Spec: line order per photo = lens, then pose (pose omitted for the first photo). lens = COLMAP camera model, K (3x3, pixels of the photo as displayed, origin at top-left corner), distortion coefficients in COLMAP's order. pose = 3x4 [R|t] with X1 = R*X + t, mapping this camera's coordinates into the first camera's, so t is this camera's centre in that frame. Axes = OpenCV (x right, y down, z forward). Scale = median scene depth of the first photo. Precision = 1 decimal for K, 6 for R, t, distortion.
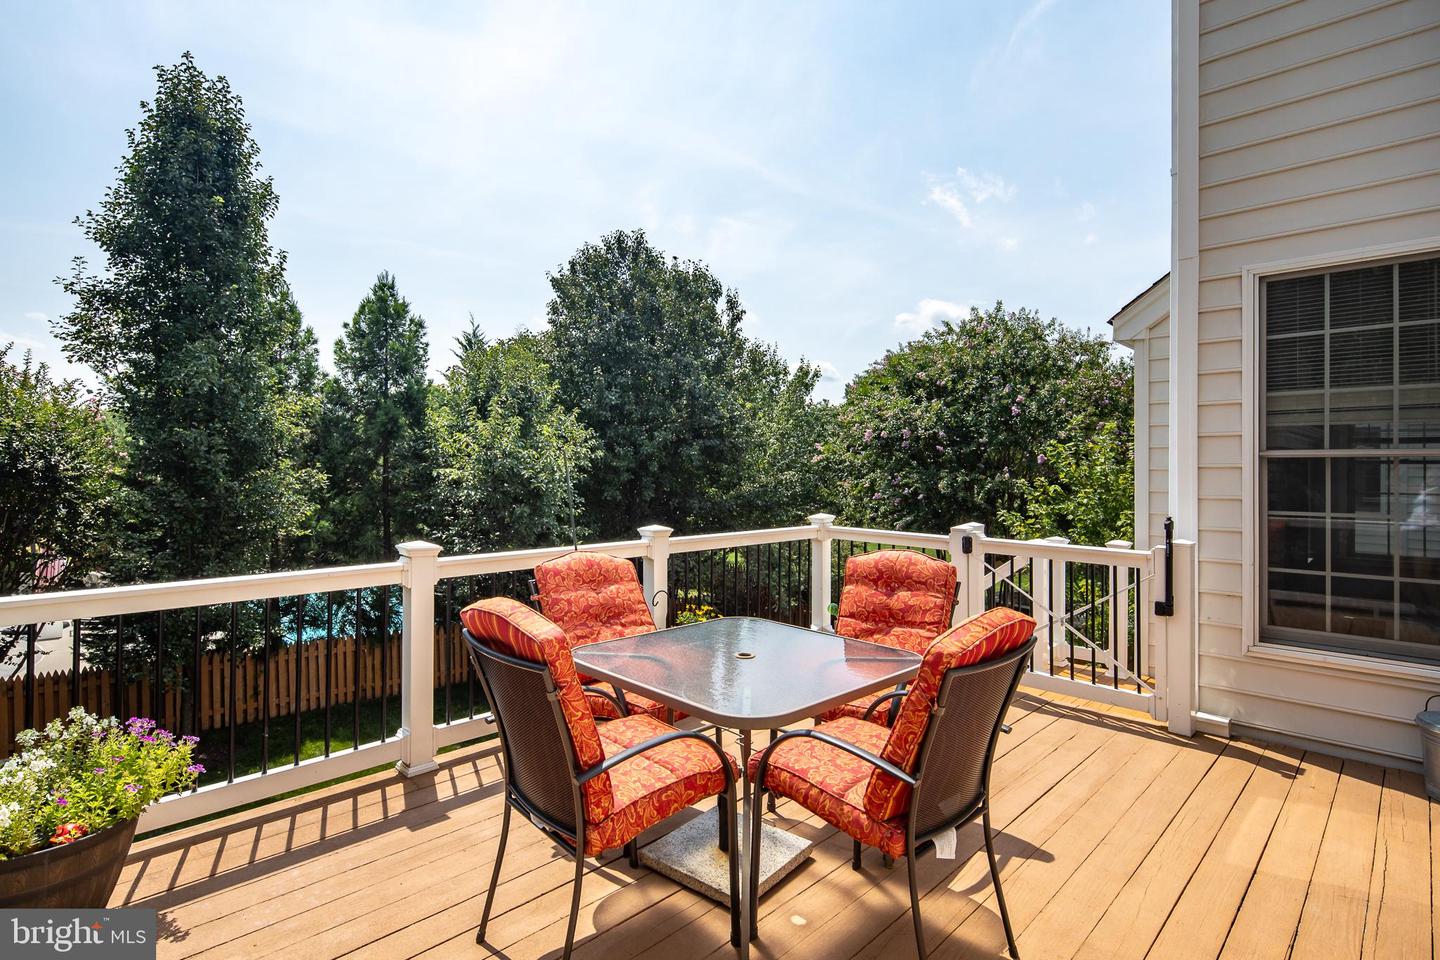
lens RADIAL K [[696.7, 0, 711.7], [0, 696.7, 471.5], [0, 0, 1]] dist [-0.000119, -0.000404]
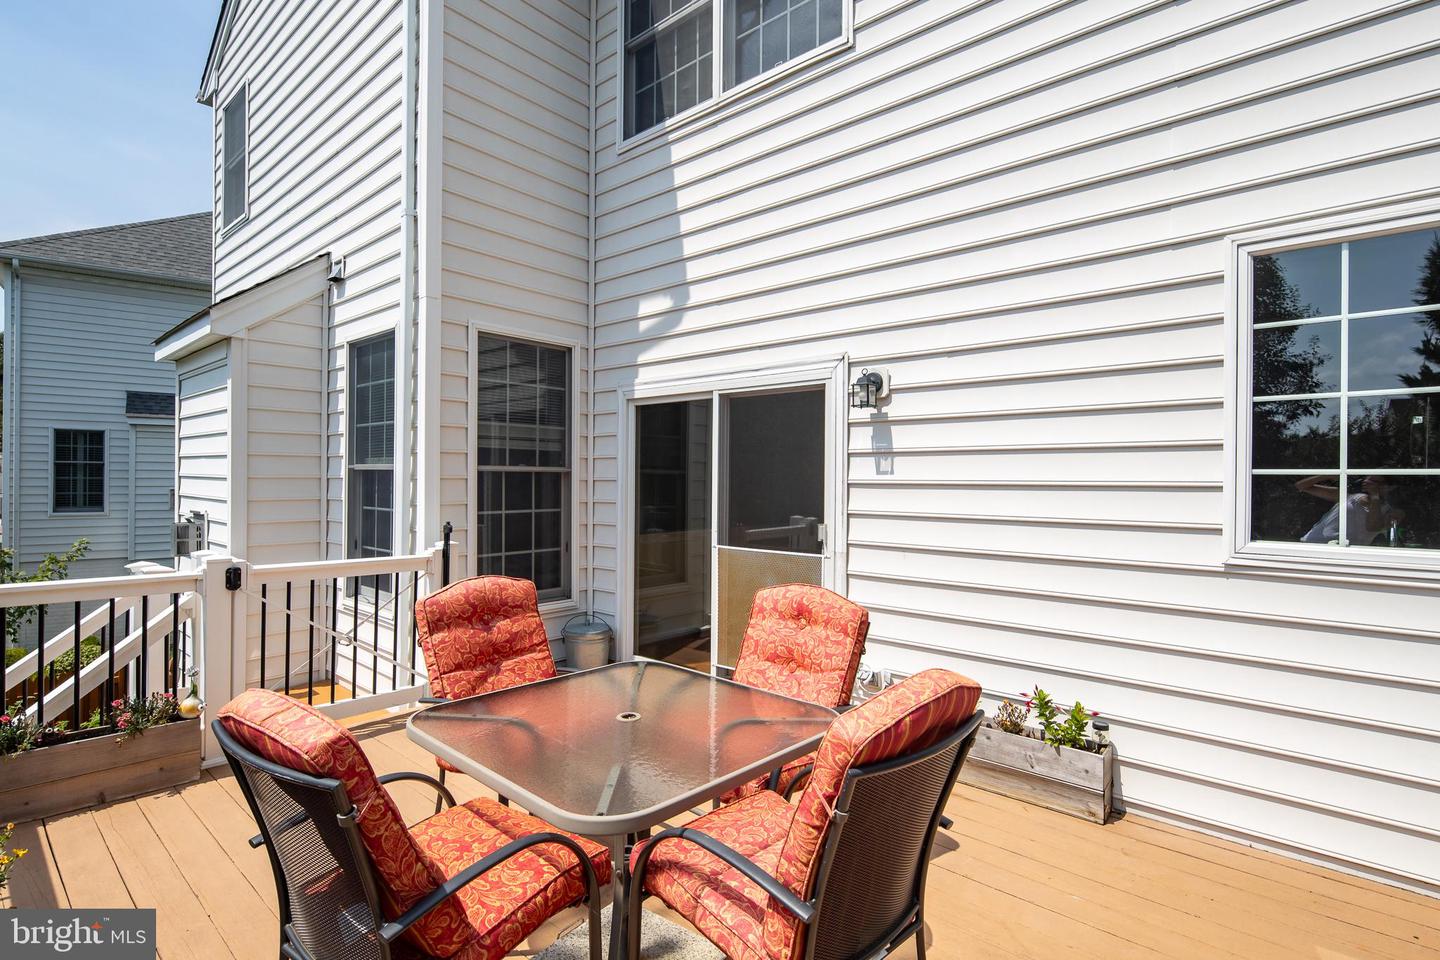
lens RADIAL K [[696.7, 0, 711.7], [0, 696.7, 471.5], [0, 0, 1]] dist [-0.000119, -0.000404]
pose [[-0.058175, 0.001685, 0.998305, -0.122434], [-0.011063, 0.999936, -0.002333, -0.004518], [-0.998245, -0.011180, -0.058153, 0.147081]]
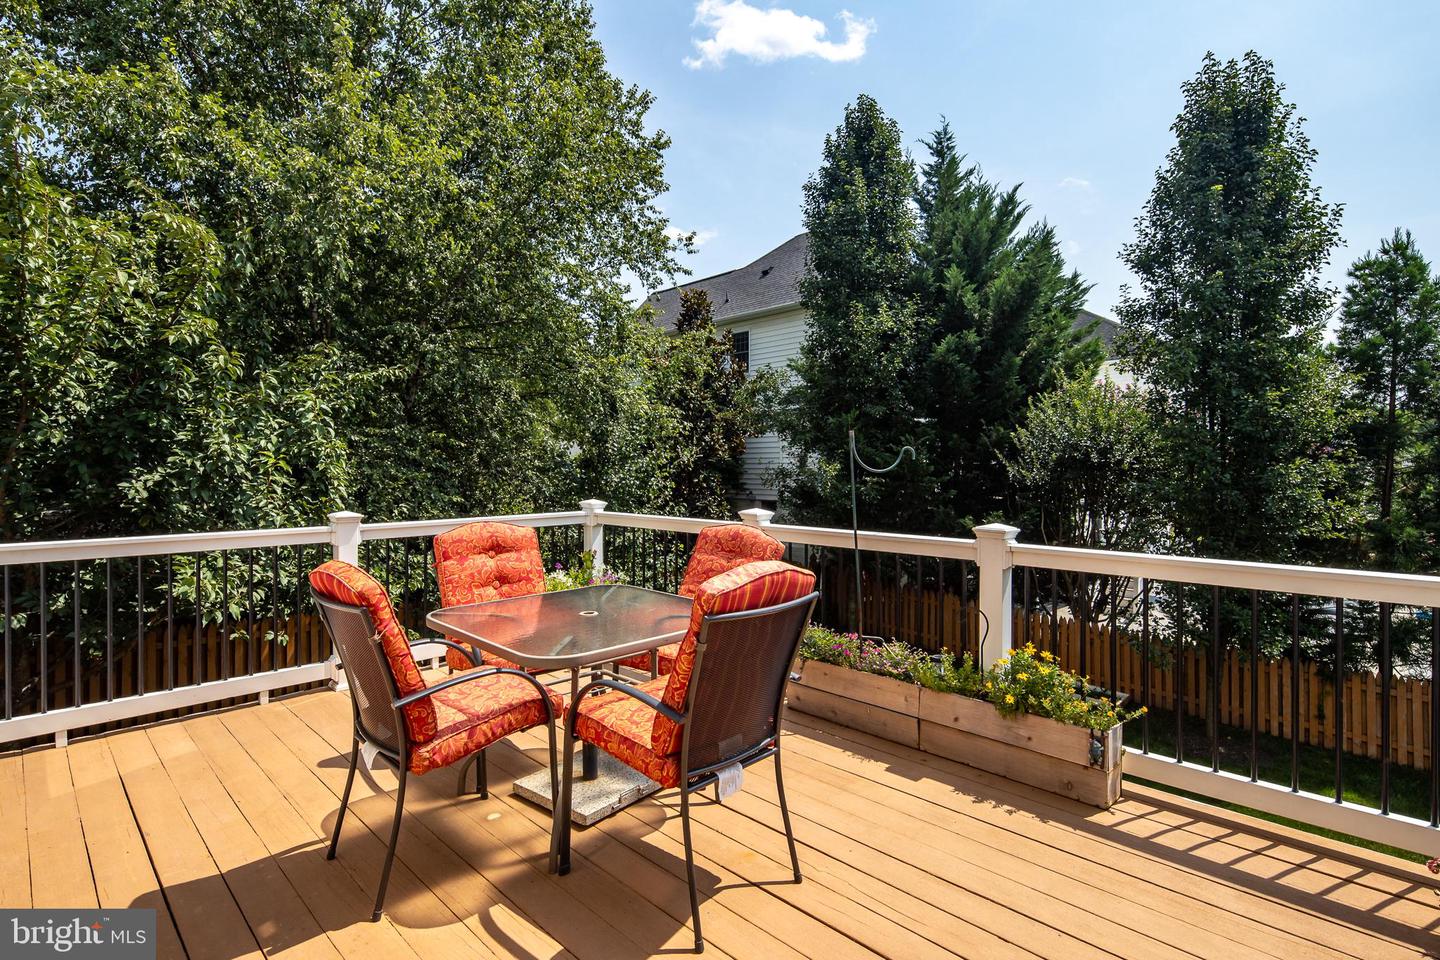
lens RADIAL K [[696.7, 0, 711.7], [0, 696.7, 471.5], [0, 0, 1]] dist [-0.000119, -0.000404]
pose [[0.009699, 0.005626, -0.999937, 0.183212], [-0.001879, 0.999983, 0.005608, 0.004151], [0.999951, 0.001824, 0.009710, 0.186077]]
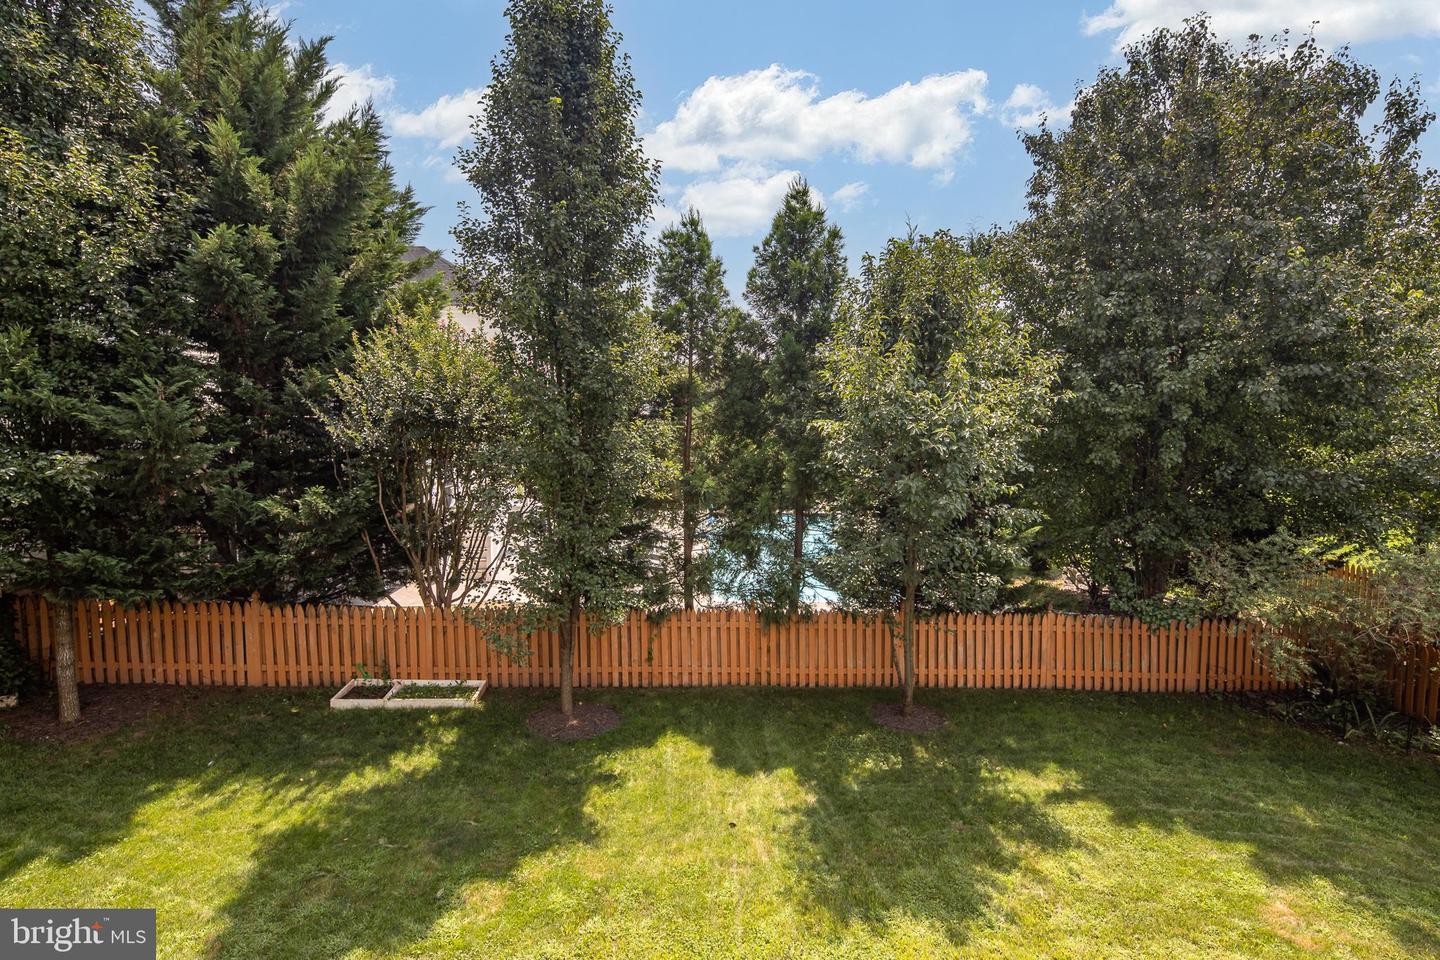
lens RADIAL K [[732.1, 0, 725.3], [0, 732.1, 486.4], [0, 0, 1]] dist [0.047812, -0.001517]
pose [[0.764076, 0.060960, -0.642240, 0.042554], [-0.000131, 0.995540, 0.094338, -0.005906], [0.645127, -0.071998, 0.760676, 0.274897]]
